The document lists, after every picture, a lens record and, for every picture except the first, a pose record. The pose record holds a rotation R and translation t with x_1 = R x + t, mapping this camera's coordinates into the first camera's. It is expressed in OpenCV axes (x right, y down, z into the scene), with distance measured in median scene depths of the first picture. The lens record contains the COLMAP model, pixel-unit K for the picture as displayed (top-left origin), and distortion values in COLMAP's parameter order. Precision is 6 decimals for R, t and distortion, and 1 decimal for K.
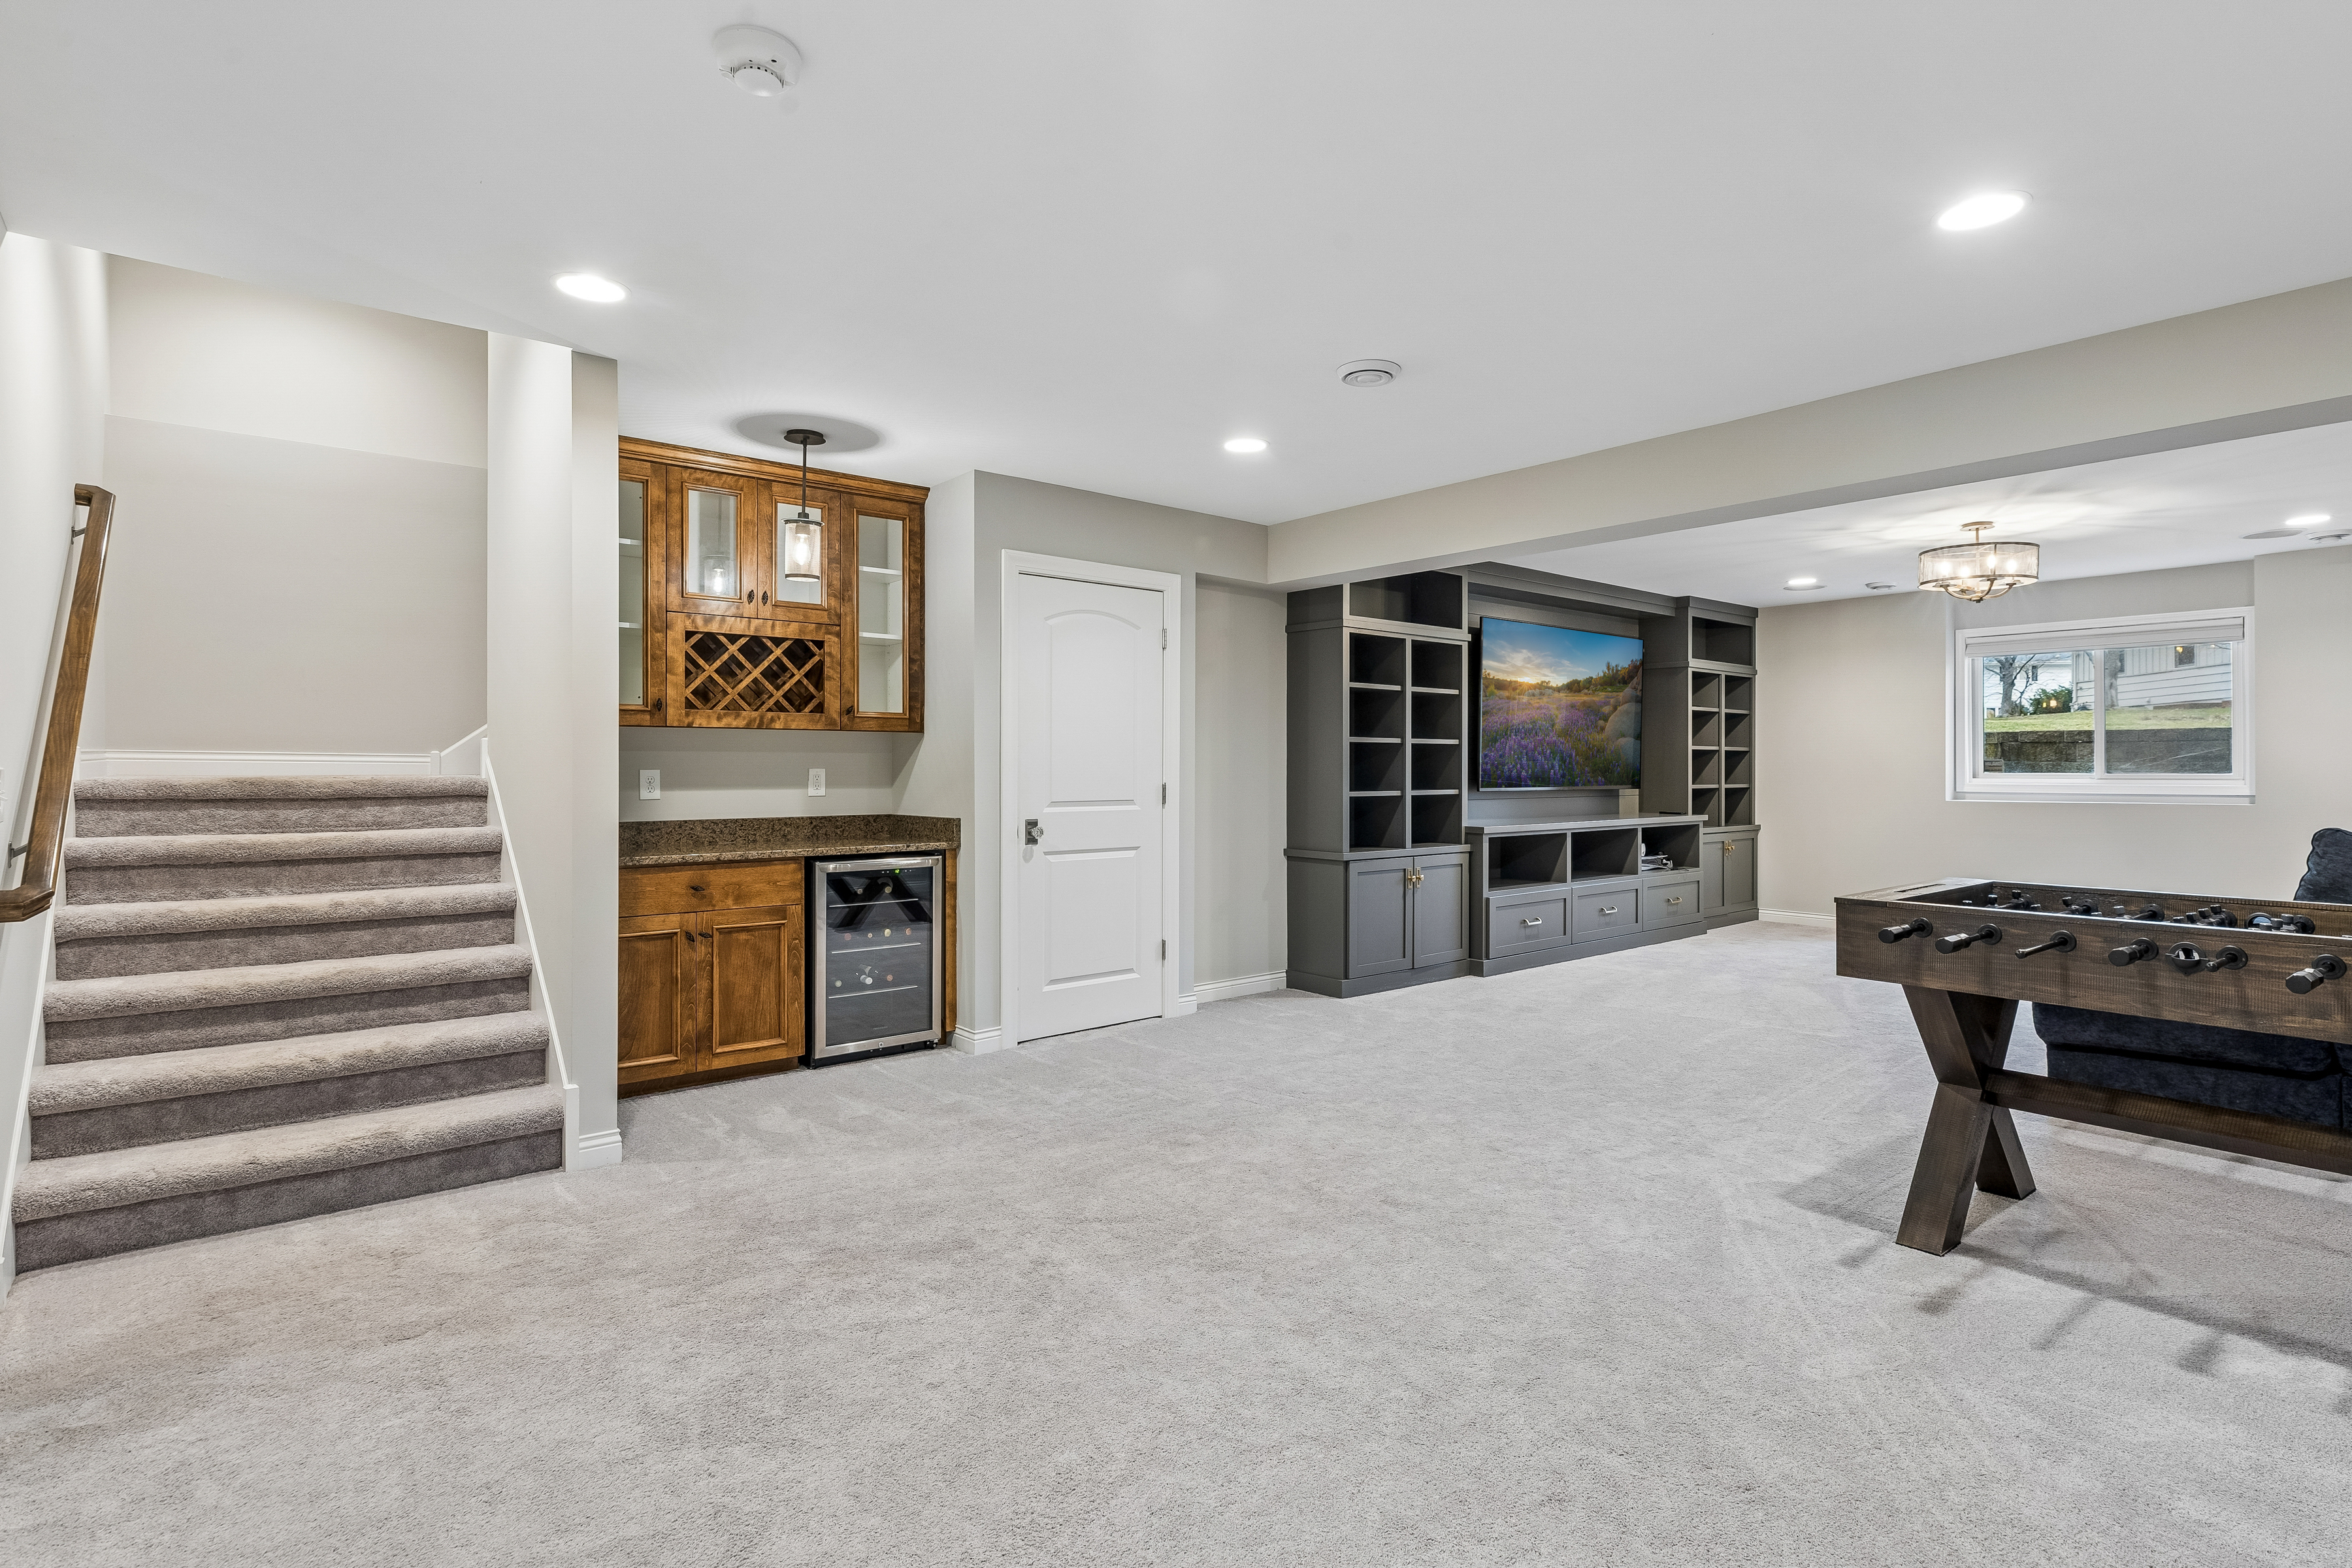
lens RADIAL K [[1160.0, 0, 1174.7], [0, 1160.0, 780.4], [0, 0, 1]] dist [-0.005325, 0.000457]
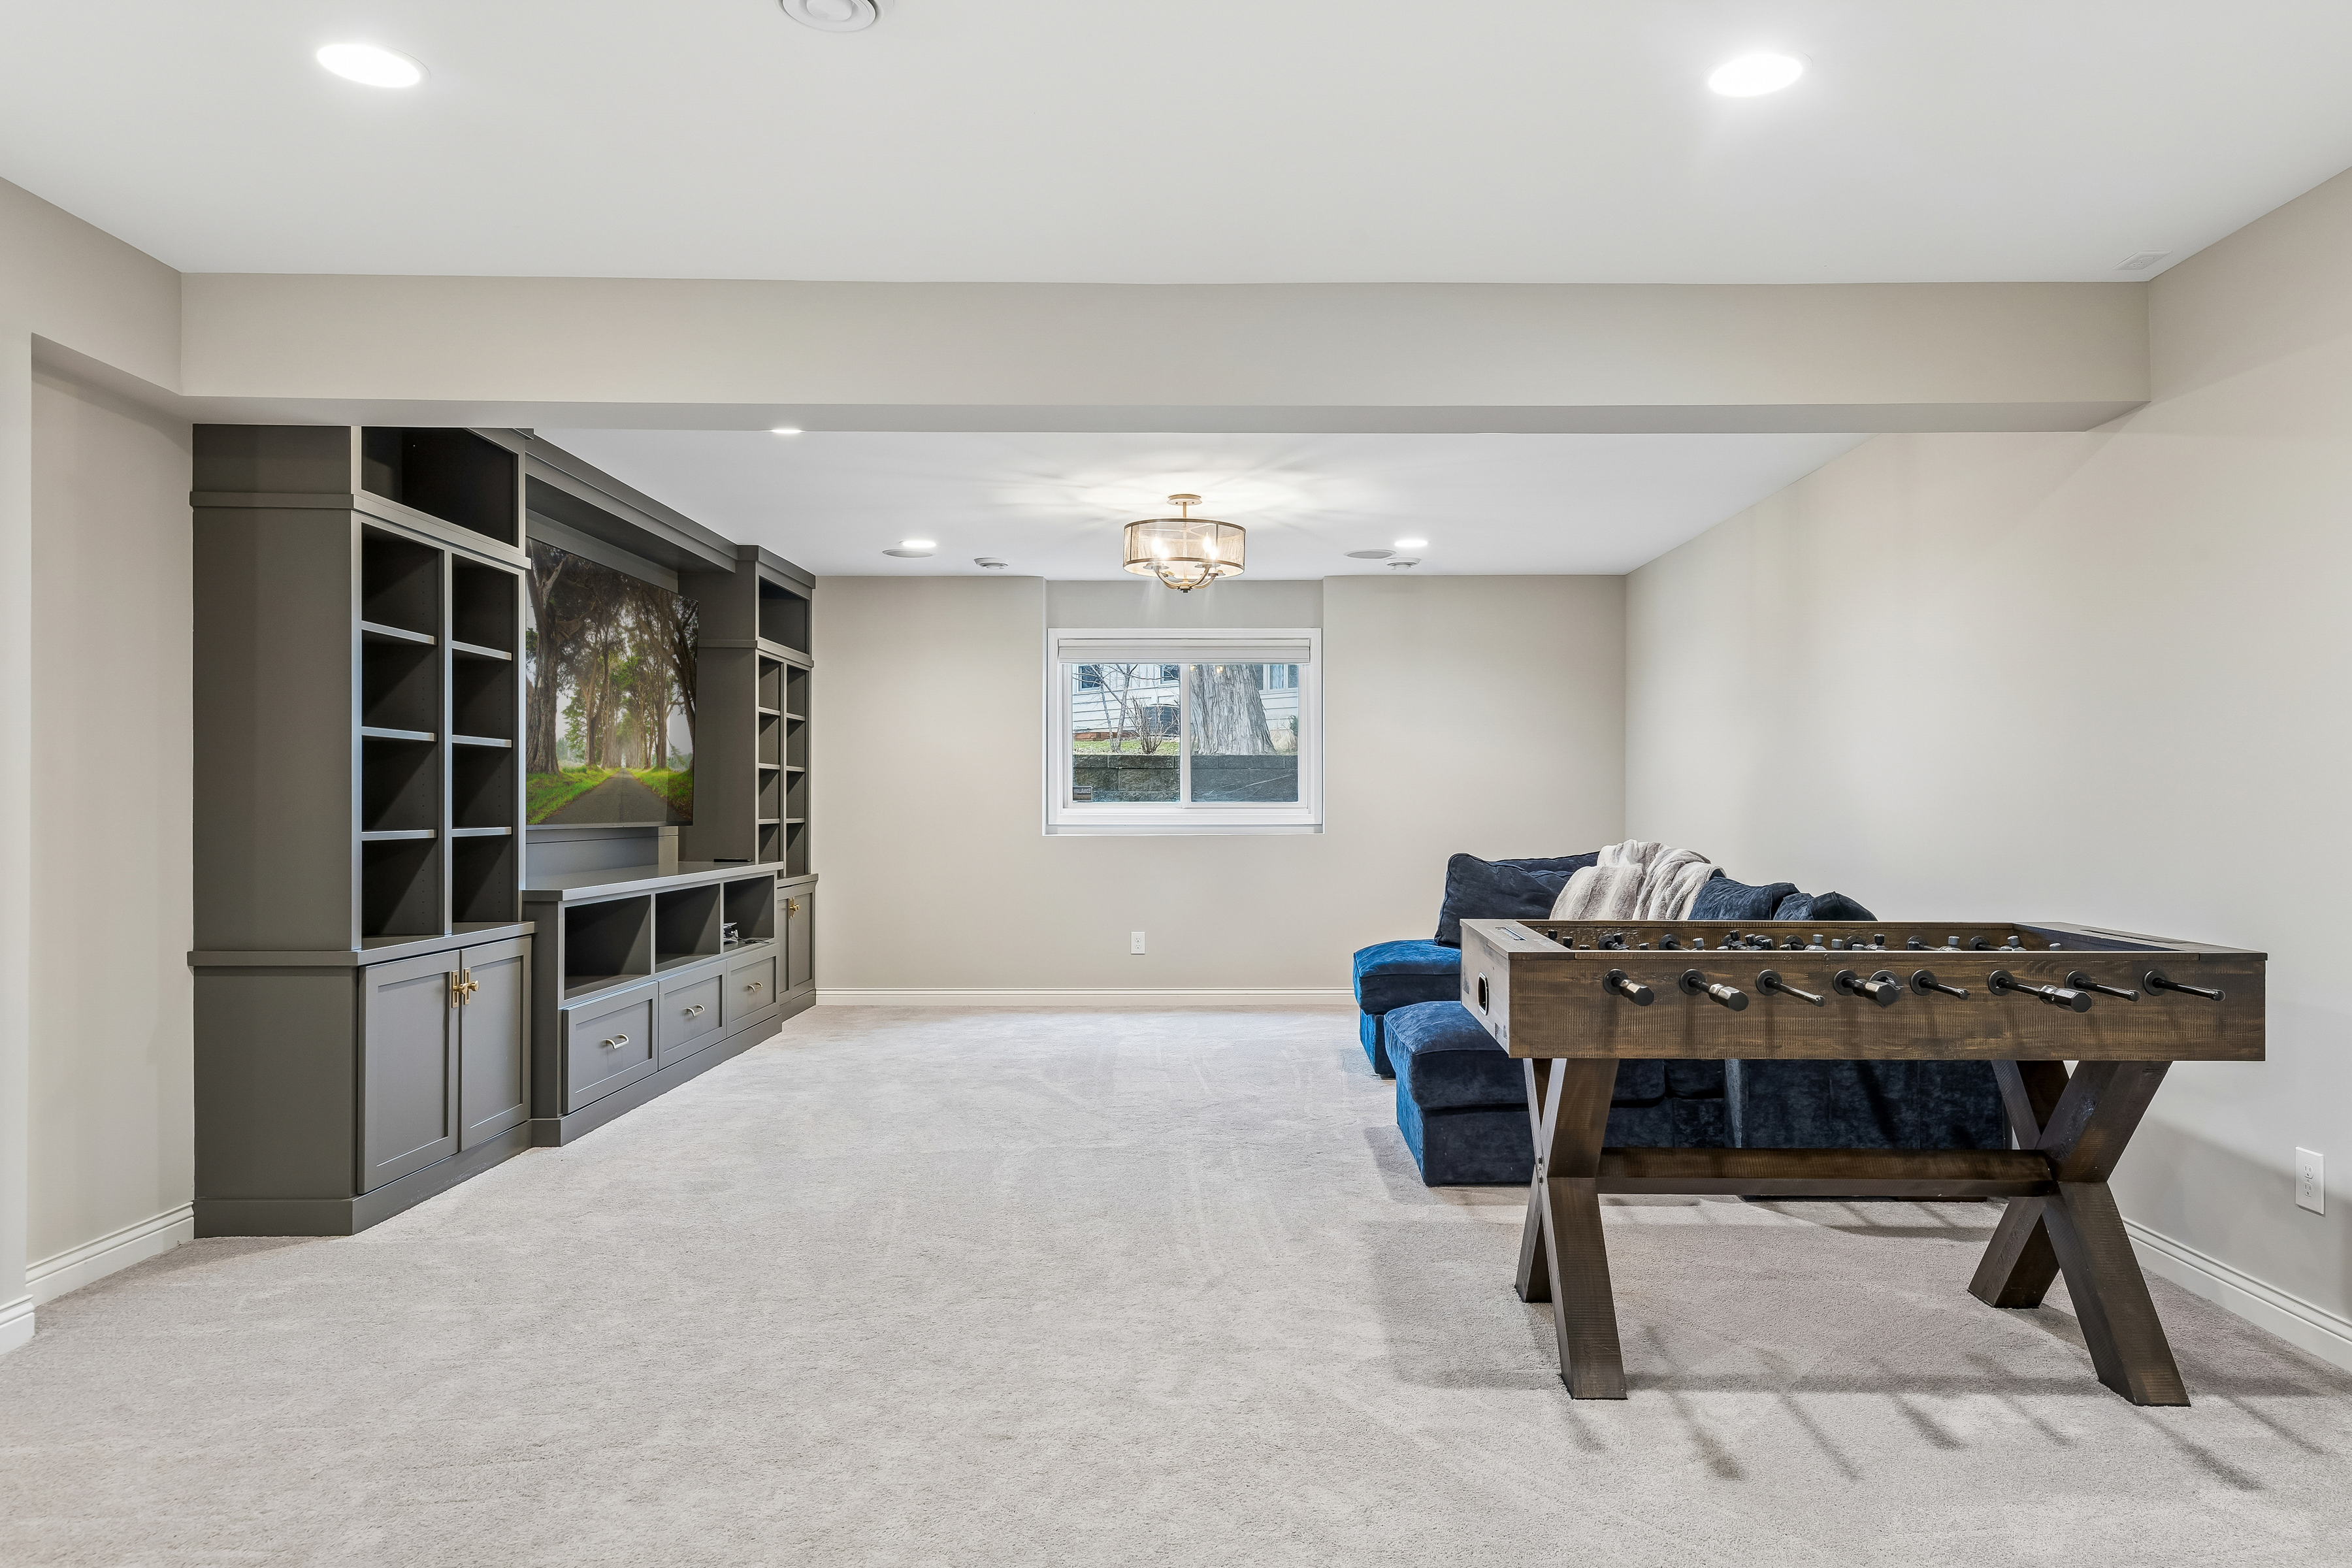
lens RADIAL K [[1585.8, 0, 1231.2], [0, 1585.8, 816.8], [0, 0, 1]] dist [0.014994, 0.004011]
pose [[0.619380, -0.005240, 0.785073, -0.165660], [0.008496, 0.999964, -0.000028, 0.006579], [-0.785045, 0.006688, 0.619403, 0.255595]]
